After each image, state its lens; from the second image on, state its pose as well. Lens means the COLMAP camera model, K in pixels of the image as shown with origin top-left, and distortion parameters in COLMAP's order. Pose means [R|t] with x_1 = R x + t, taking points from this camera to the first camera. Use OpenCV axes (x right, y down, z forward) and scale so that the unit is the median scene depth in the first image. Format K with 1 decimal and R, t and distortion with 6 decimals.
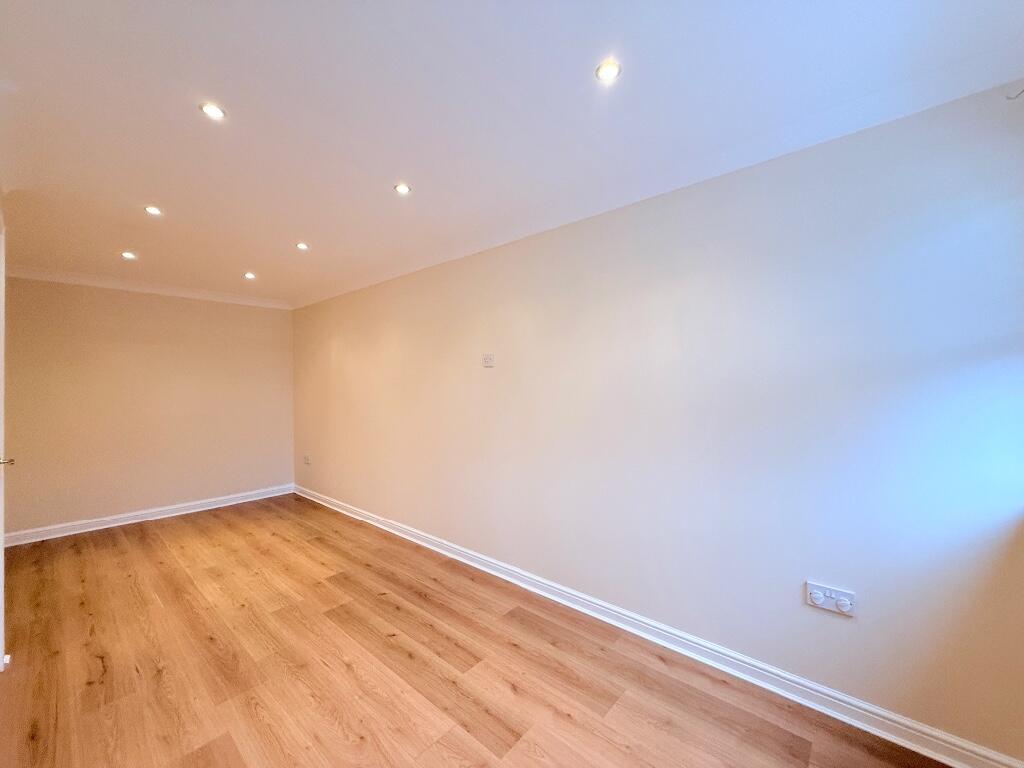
lens RADIAL K [[406.6, 0, 508.1], [0, 406.6, 387.6], [0, 0, 1]] dist [0.001043, 0.000066]
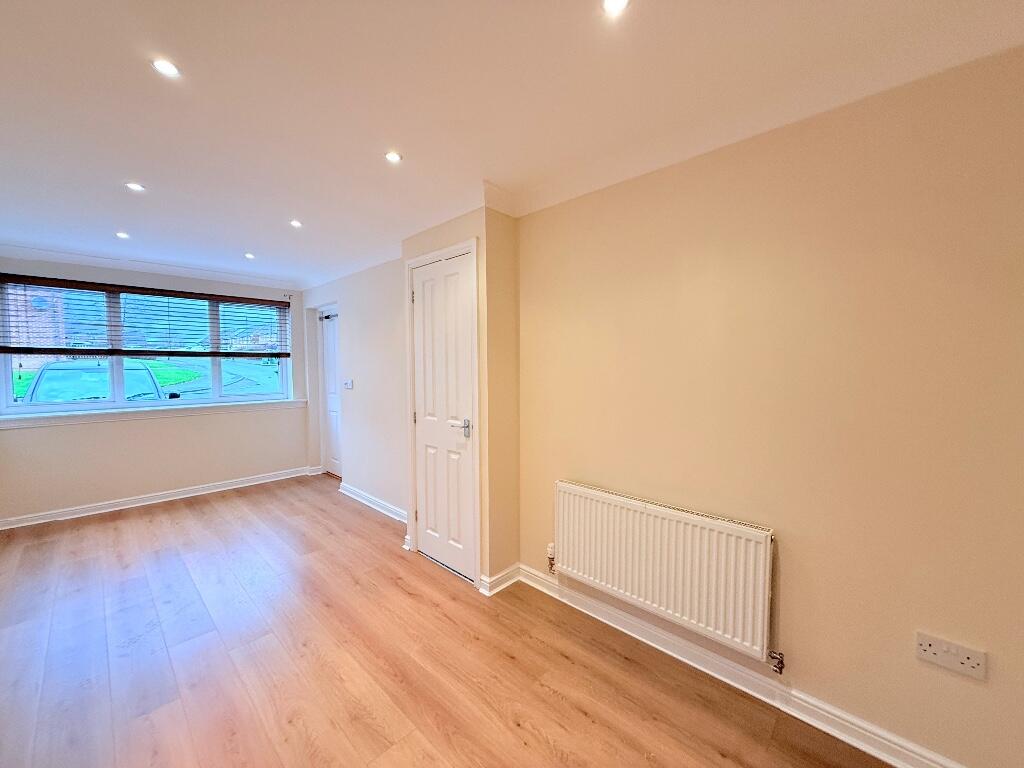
lens RADIAL K [[405.9, 0, 512.0], [0, 405.9, 384.0], [0, 0, 1]] dist [-0.009619, 0.000305]
pose [[-0.999209, 0.006514, 0.039238, -1.118259], [0.008500, 0.998679, 0.050681, -0.017881], [-0.038856, 0.050974, -0.997944, 1.788977]]
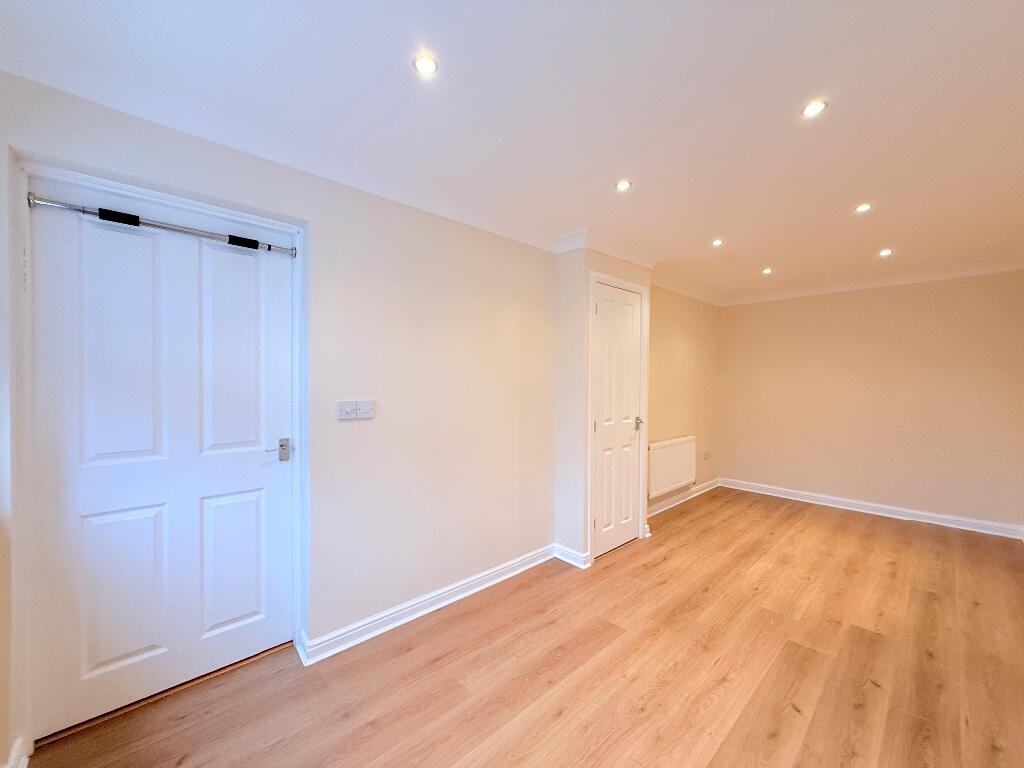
lens RADIAL K [[405.9, 0, 512.0], [0, 405.9, 384.0], [0, 0, 1]] dist [-0.009619, 0.000305]
pose [[-0.101976, 0.015784, -0.994662, 0.455159], [-0.013446, 0.999761, 0.017243, -0.005956], [0.994696, 0.015133, -0.101739, 0.477780]]
